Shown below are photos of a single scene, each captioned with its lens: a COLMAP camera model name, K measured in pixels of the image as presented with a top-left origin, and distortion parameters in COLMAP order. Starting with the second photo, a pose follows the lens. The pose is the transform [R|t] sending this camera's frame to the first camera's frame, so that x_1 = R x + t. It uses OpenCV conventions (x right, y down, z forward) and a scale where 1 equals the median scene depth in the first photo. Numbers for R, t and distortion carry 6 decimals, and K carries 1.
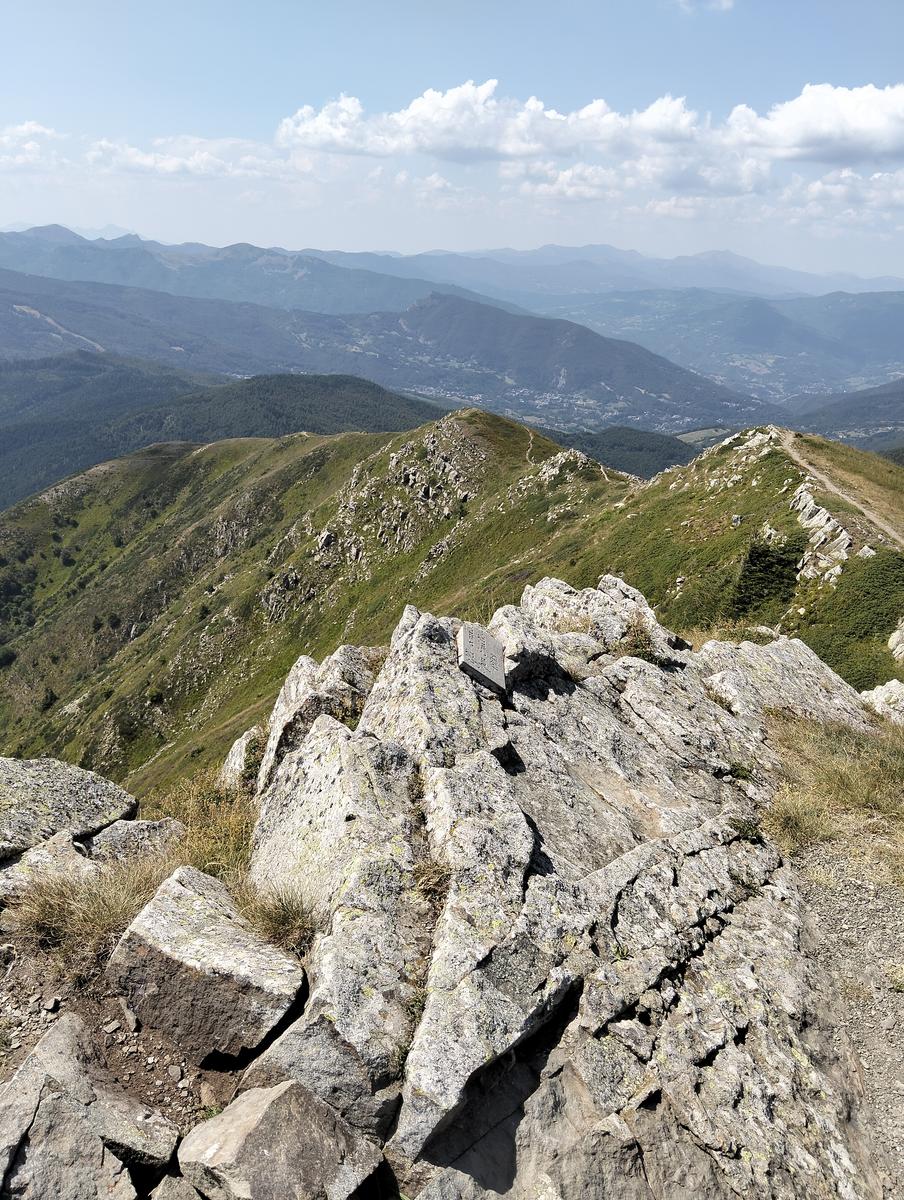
lens RADIAL K [[883.7, 0, 452.0], [0, 883.7, 600.0], [0, 0, 1]] dist [0.085372, -0.260292]
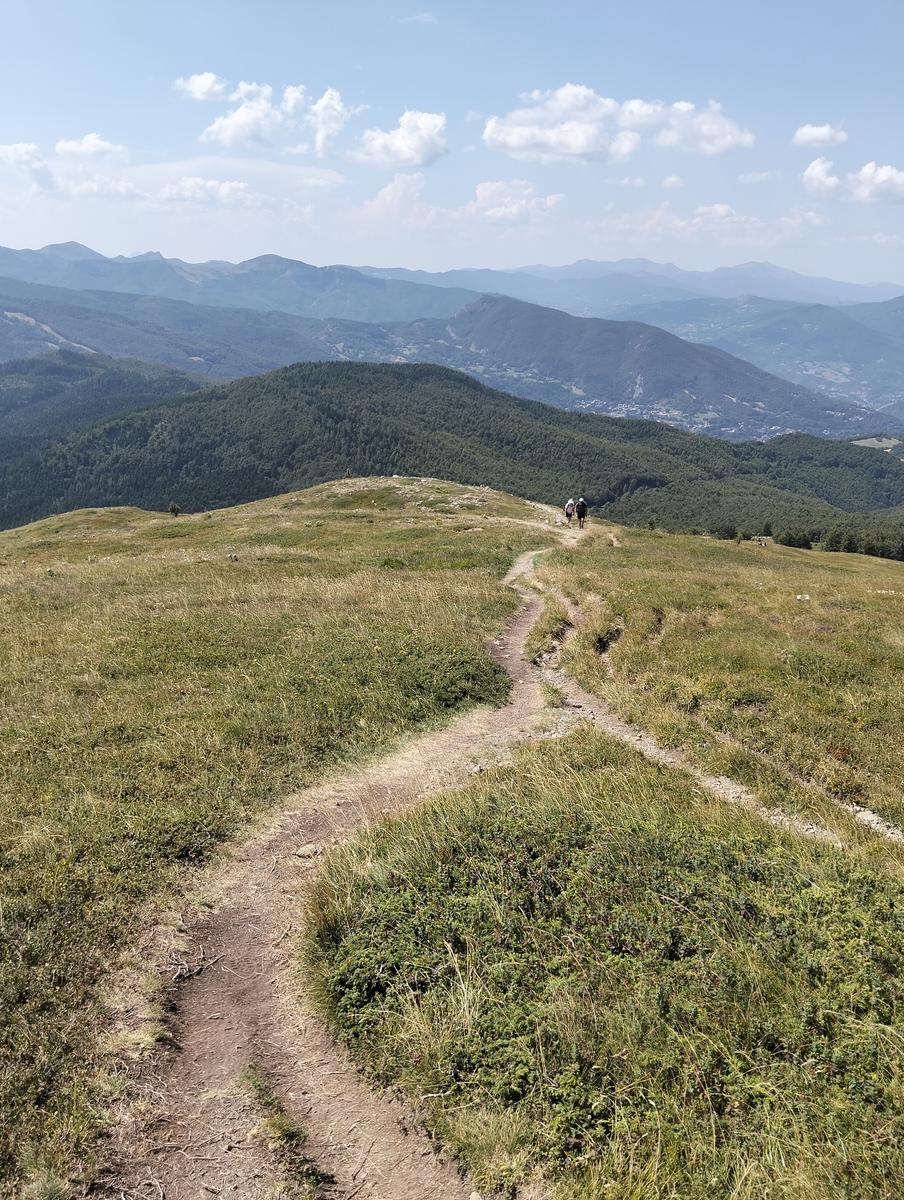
lens RADIAL K [[883.7, 0, 452.0], [0, 883.7, 600.0], [0, 0, 1]] dist [0.085372, -0.260292]
pose [[0.999420, -0.013633, -0.031207, -0.033589], [0.012854, 0.999605, -0.025008, -0.022910], [0.031535, 0.024592, 0.999200, 0.134955]]
